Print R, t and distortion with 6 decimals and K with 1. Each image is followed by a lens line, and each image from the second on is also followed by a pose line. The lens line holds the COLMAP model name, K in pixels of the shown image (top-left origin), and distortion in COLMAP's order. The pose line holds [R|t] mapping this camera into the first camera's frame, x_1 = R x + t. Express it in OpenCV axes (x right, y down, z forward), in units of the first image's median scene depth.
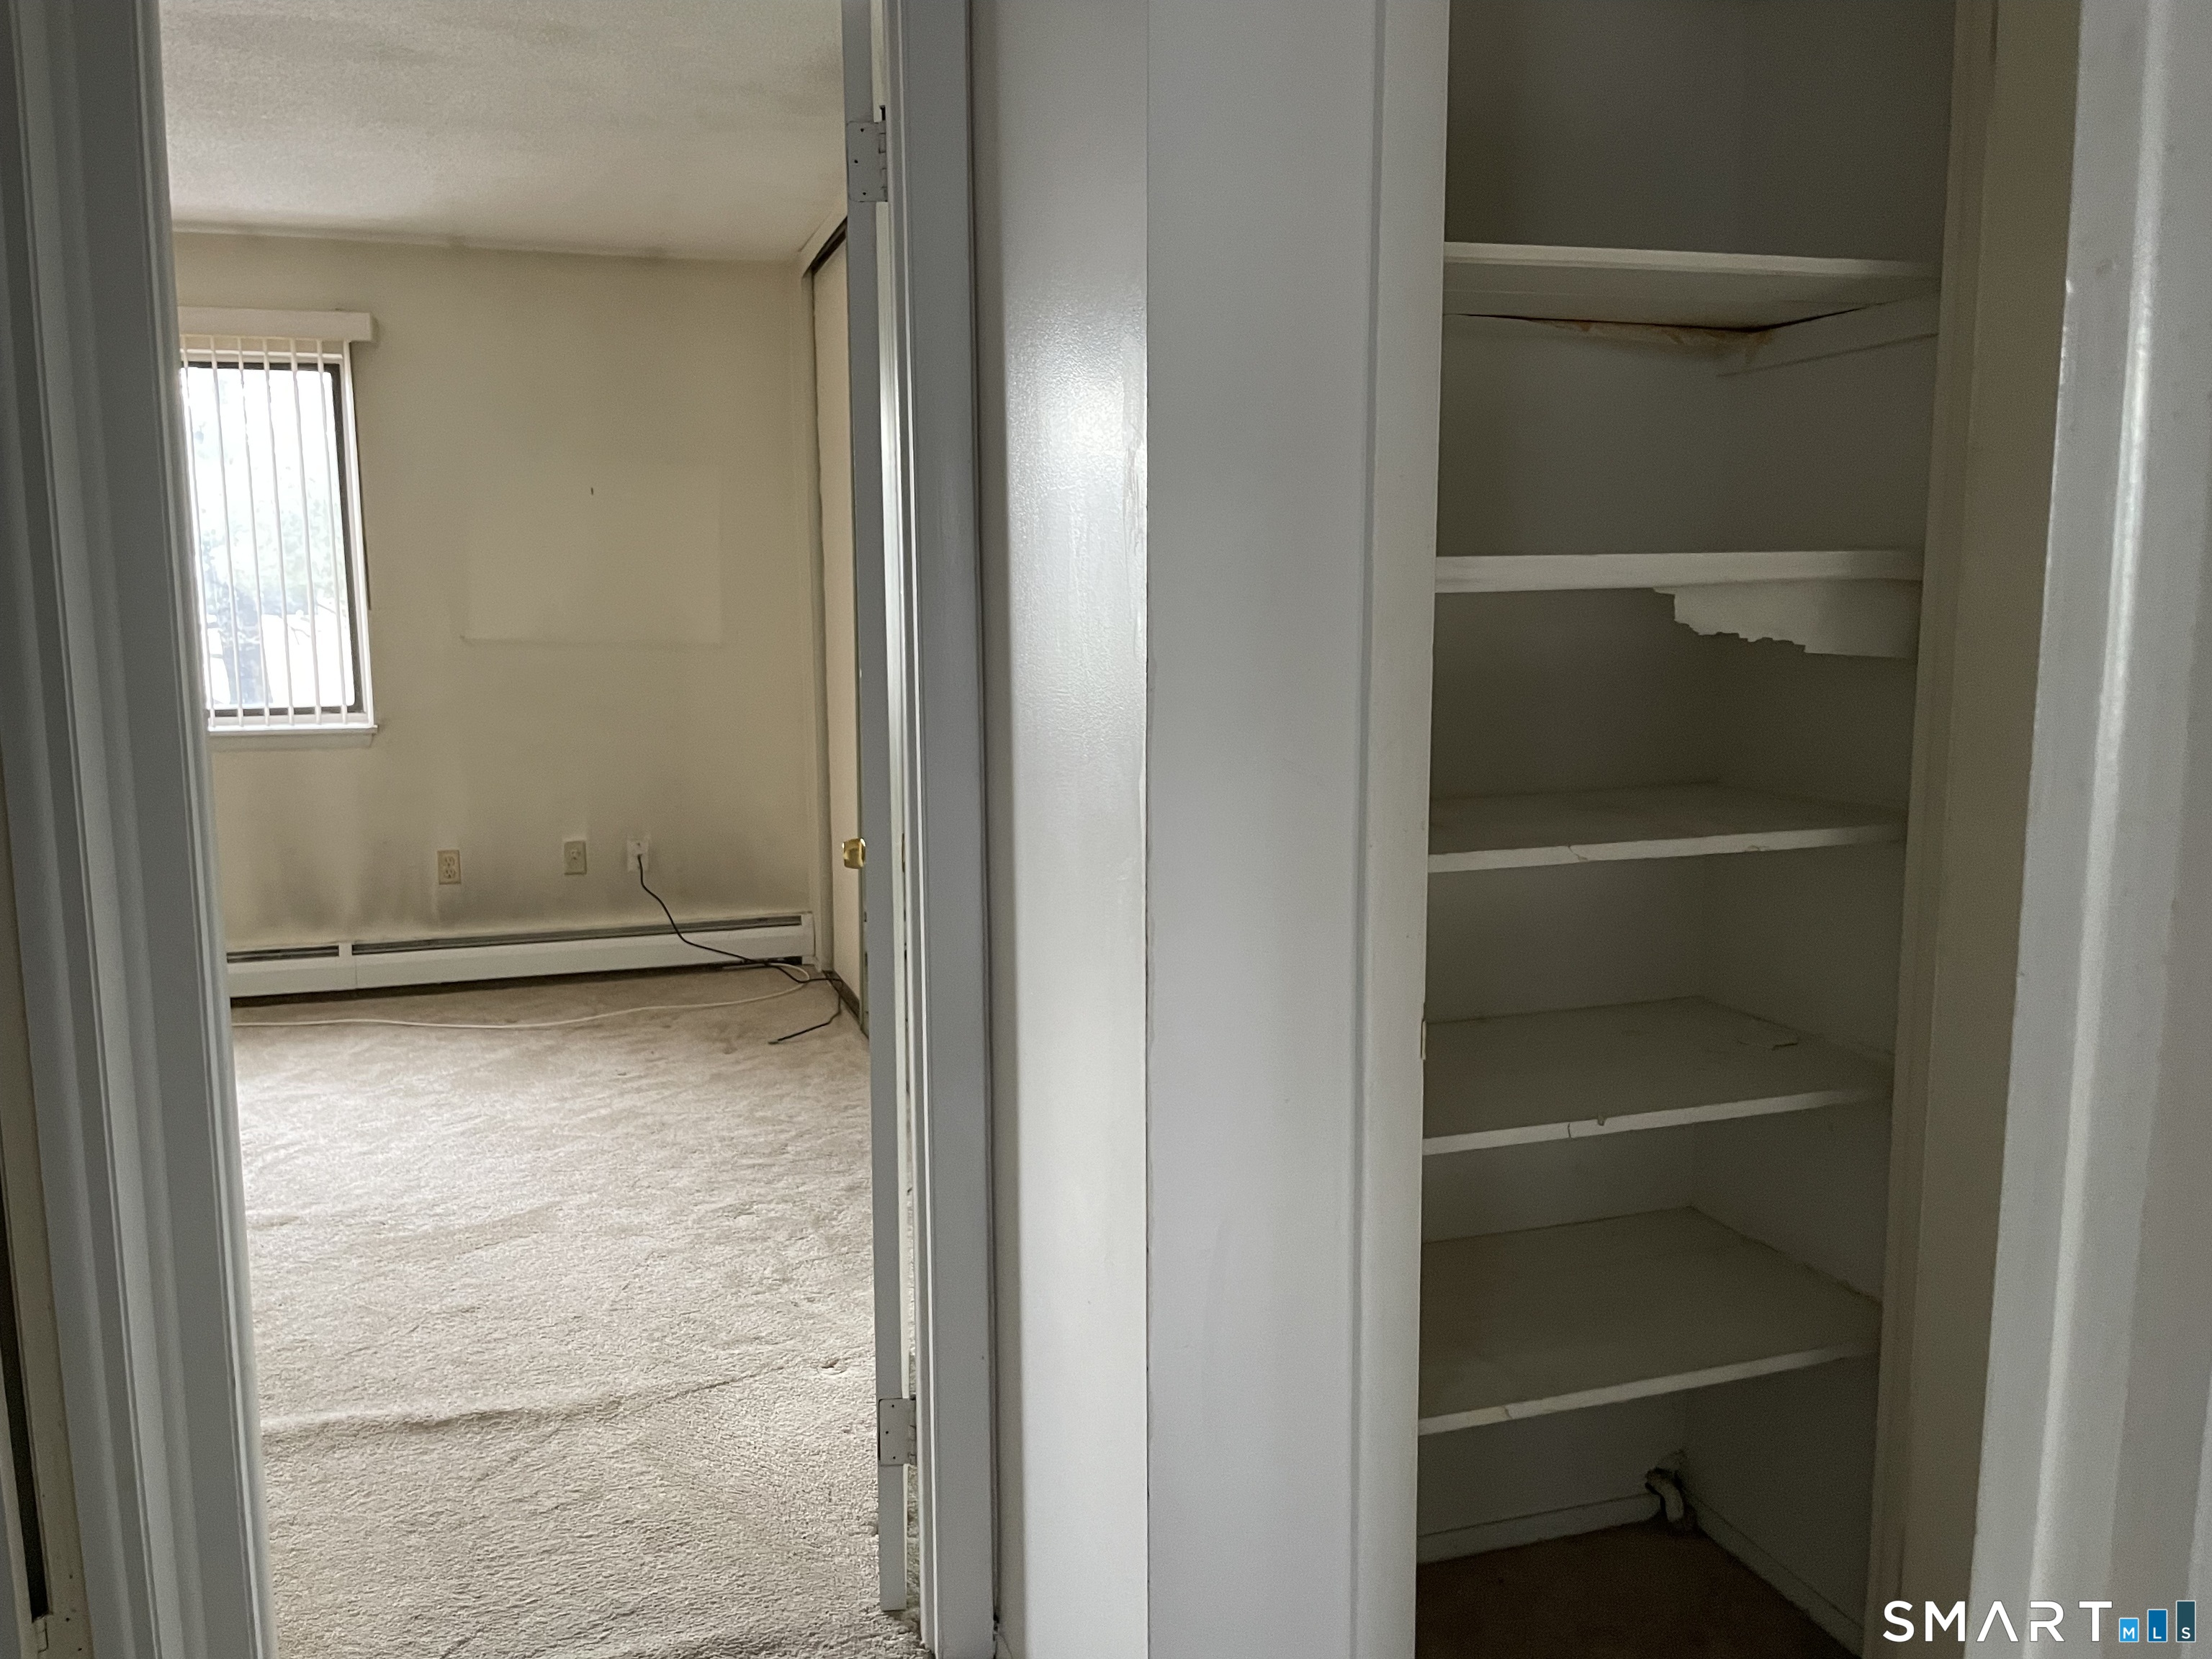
lens RADIAL K [[1684.7, 0, 1099.0], [0, 1684.7, 826.3], [0, 0, 1]] dist [0.088592, -0.125629]
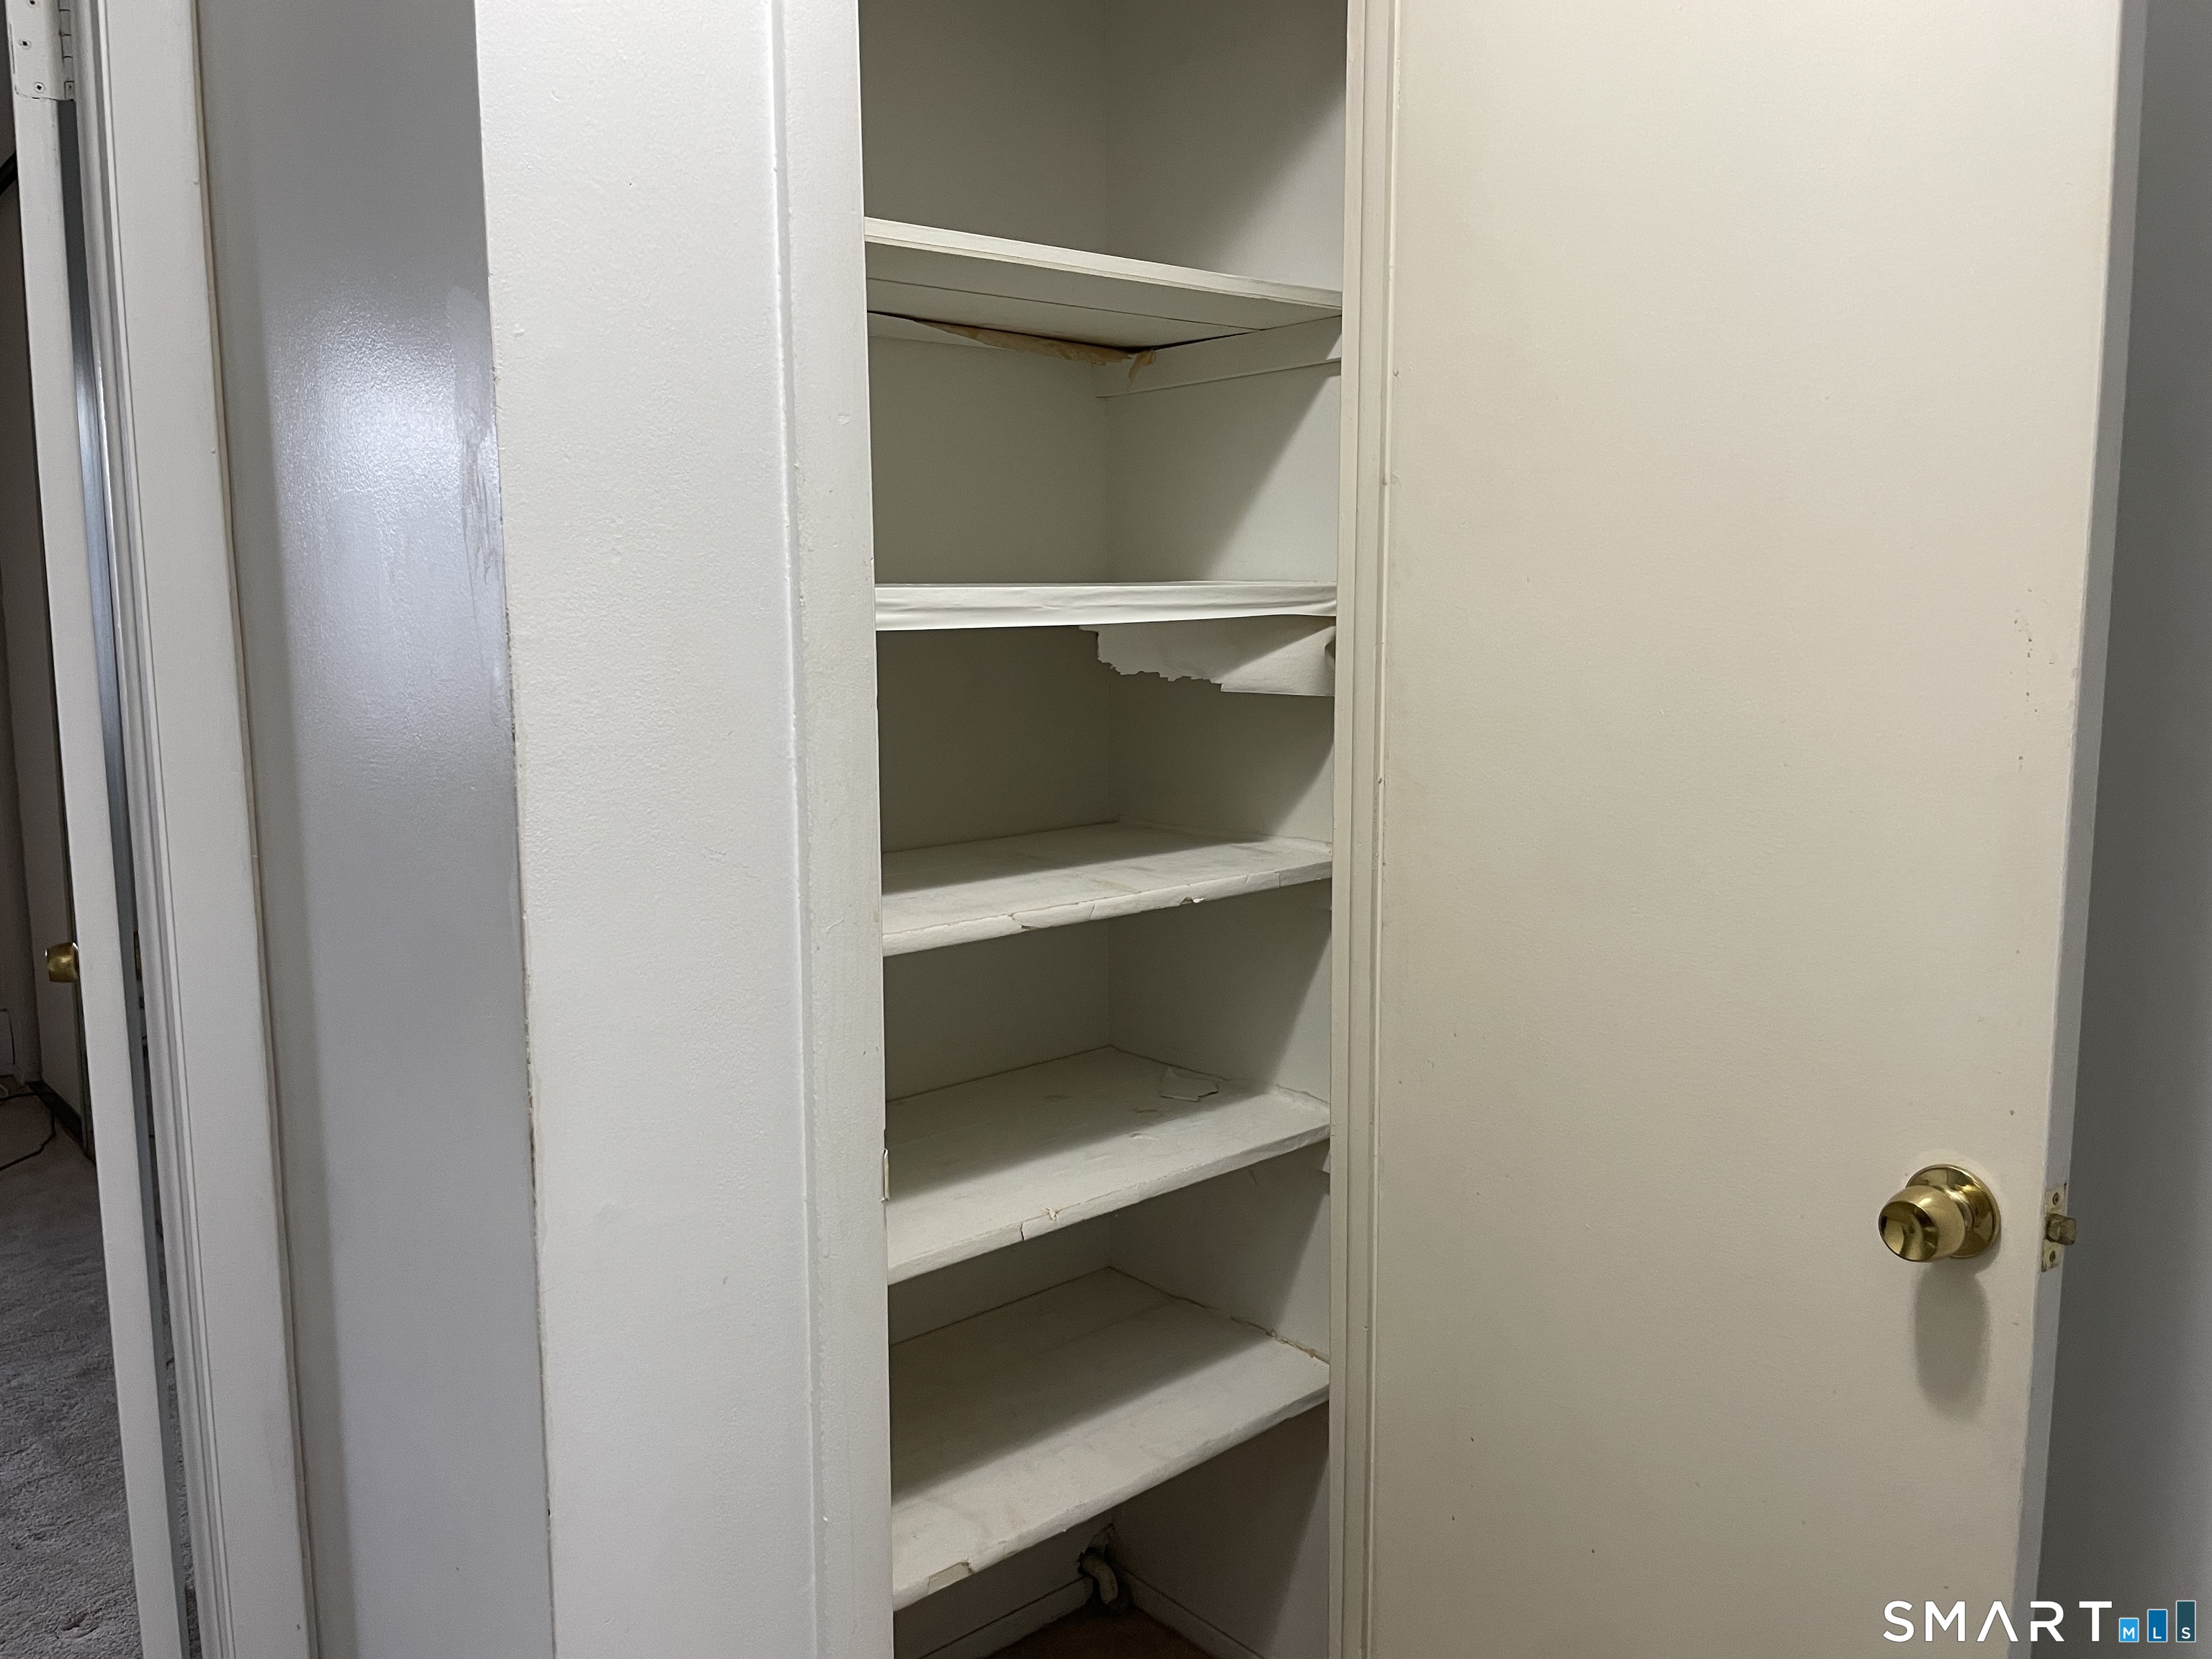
lens RADIAL K [[1693.4, 0, 1097.0], [0, 1693.4, 841.6], [0, 0, 1]] dist [0.078206, -0.111523]
pose [[0.919825, -0.052430, 0.388811, -0.016099], [0.052836, 0.998557, 0.009656, -0.023276], [-0.388756, 0.011661, 0.921267, 0.117010]]
